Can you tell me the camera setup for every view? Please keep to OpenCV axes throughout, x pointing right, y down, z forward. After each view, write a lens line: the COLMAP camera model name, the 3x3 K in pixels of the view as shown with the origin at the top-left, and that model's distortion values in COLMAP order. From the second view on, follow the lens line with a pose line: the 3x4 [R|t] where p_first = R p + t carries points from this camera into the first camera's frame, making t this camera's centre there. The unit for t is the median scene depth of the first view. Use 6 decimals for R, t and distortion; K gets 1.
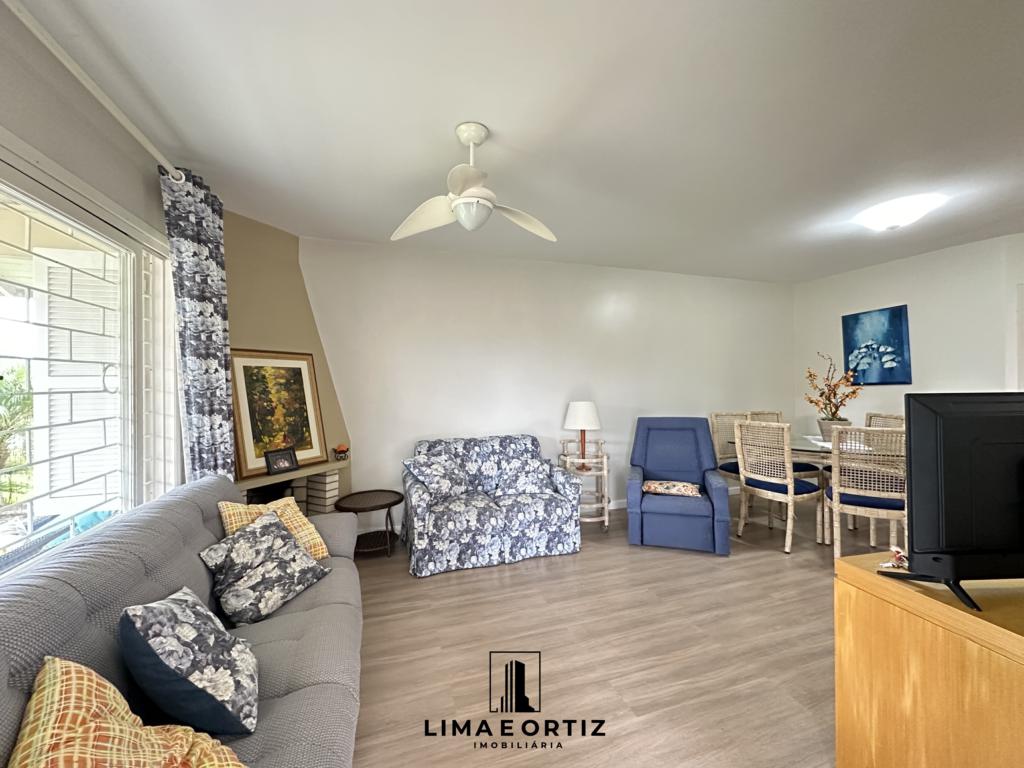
lens RADIAL K [[408.2, 0, 509.0], [0, 408.2, 386.4], [0, 0, 1]] dist [-0.005377, 0.000773]
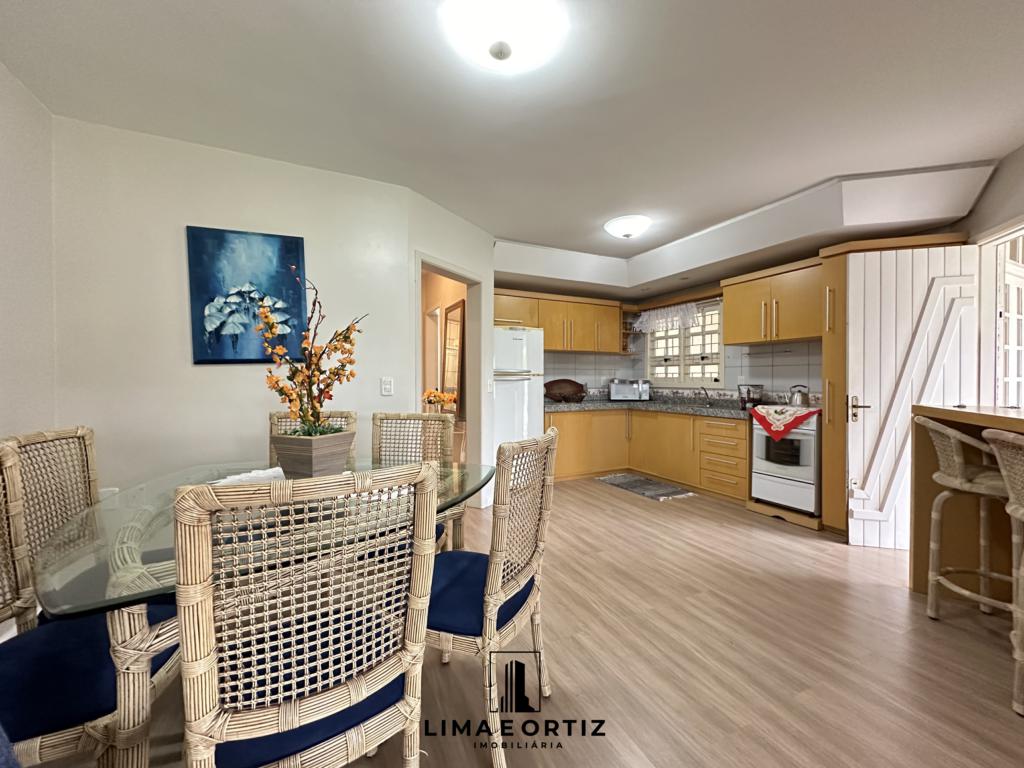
lens RADIAL K [[408.2, 0, 512.1], [0, 408.2, 384.4], [0, 0, 1]] dist [-0.005377, 0.000773]
pose [[-0.128682, -0.006483, 0.991665, 0.285632], [0.006879, 0.999949, 0.007430, 0.025322], [-0.991662, 0.007778, -0.128630, 0.722749]]
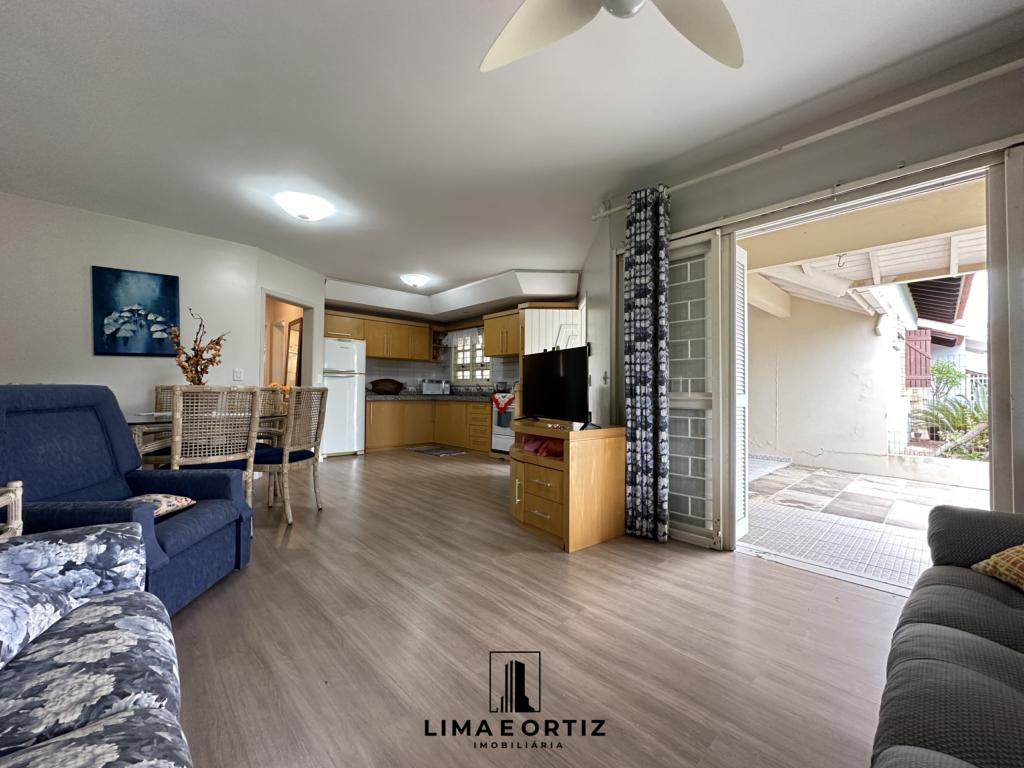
lens RADIAL K [[408.2, 0, 513.6], [0, 408.2, 385.0], [0, 0, 1]] dist [-0.005377, 0.000773]
pose [[-0.423357, 0.016611, 0.905811, -0.250789], [-0.000519, 0.999827, -0.018578, 0.077015], [-0.905963, -0.008335, -0.423275, 0.644890]]
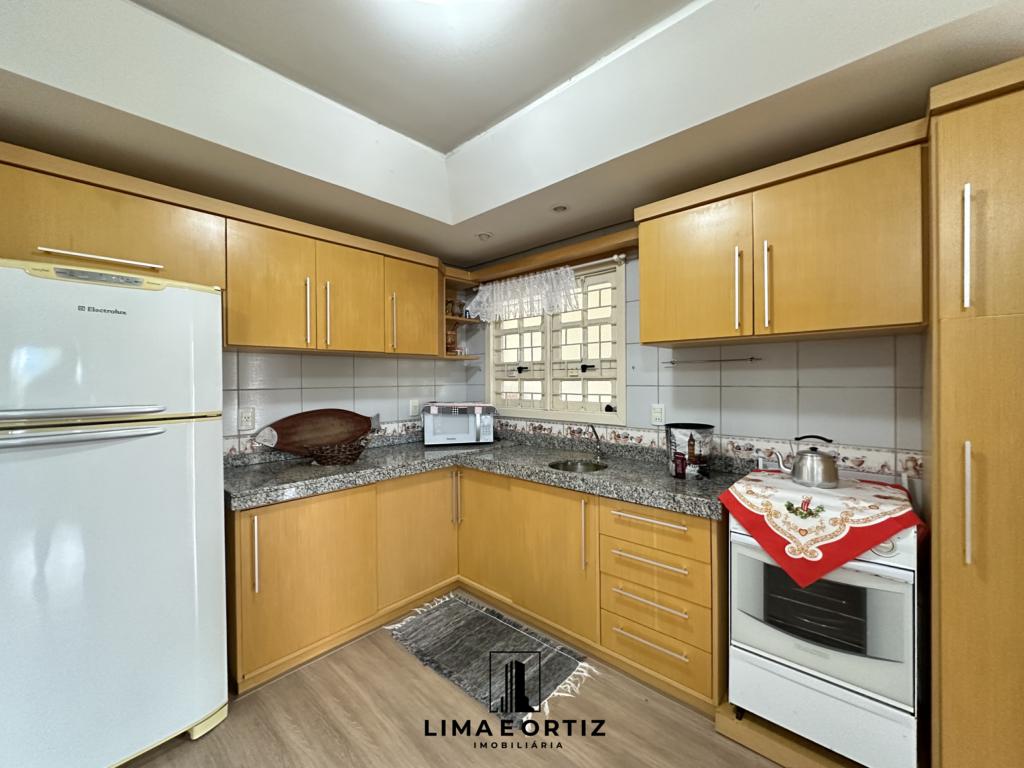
lens RADIAL K [[408.2, 0, 512.2], [0, 408.2, 382.5], [0, 0, 1]] dist [-0.005377, 0.000773]
pose [[-0.483632, 0.003986, 0.875262, 0.850119], [0.015717, 0.999868, 0.004130, -0.018228], [-0.875130, 0.015754, -0.483631, 0.451115]]
